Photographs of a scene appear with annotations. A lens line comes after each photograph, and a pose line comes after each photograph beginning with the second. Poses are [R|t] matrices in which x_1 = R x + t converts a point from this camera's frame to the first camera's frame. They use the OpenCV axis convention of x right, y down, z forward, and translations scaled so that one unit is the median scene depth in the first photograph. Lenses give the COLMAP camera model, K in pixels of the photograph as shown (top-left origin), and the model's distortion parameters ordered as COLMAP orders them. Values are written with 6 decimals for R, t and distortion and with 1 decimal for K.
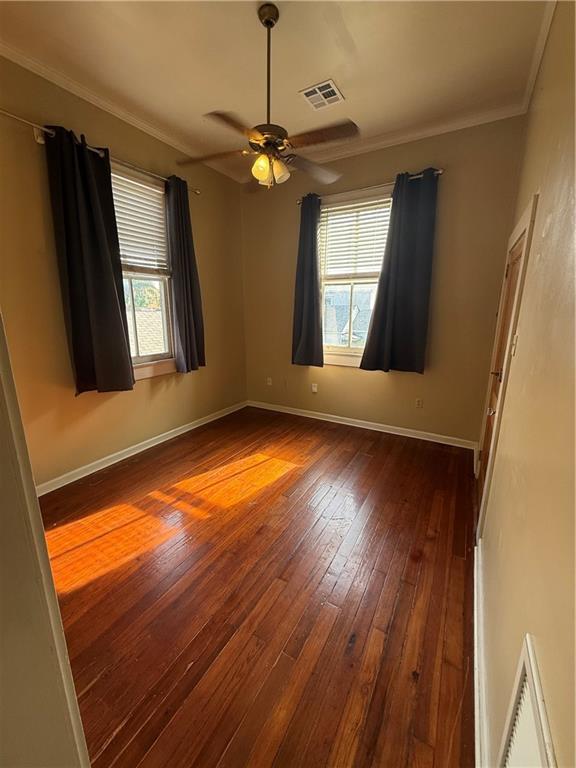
lens RADIAL K [[308.7, 0, 284.8], [0, 308.7, 383.8], [0, 0, 1]] dist [-0.003245, -0.000047]
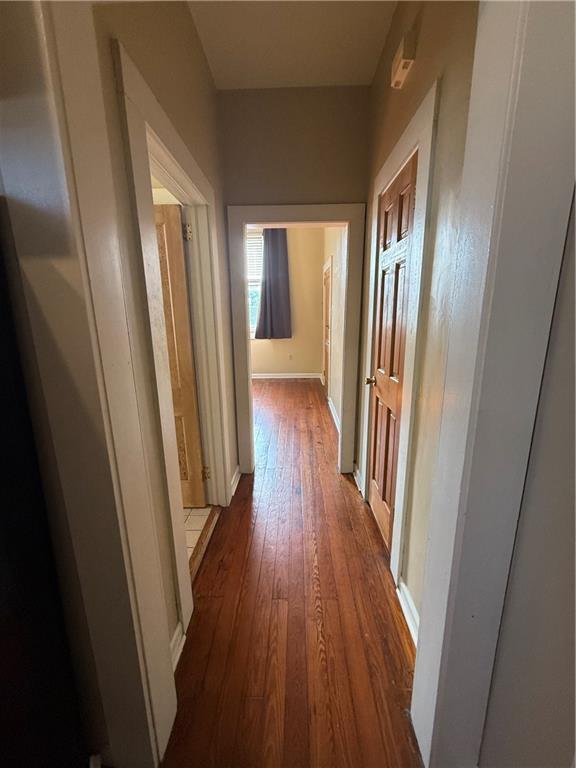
lens RADIAL K [[308.7, 0, 289.5], [0, 308.7, 382.2], [0, 0, 1]] dist [-0.003245, -0.000047]
pose [[0.870519, -0.121177, 0.476984, -0.638697], [0.125390, 0.991838, 0.023131, 0.262551], [-0.475893, 0.039673, 0.878608, -0.793708]]
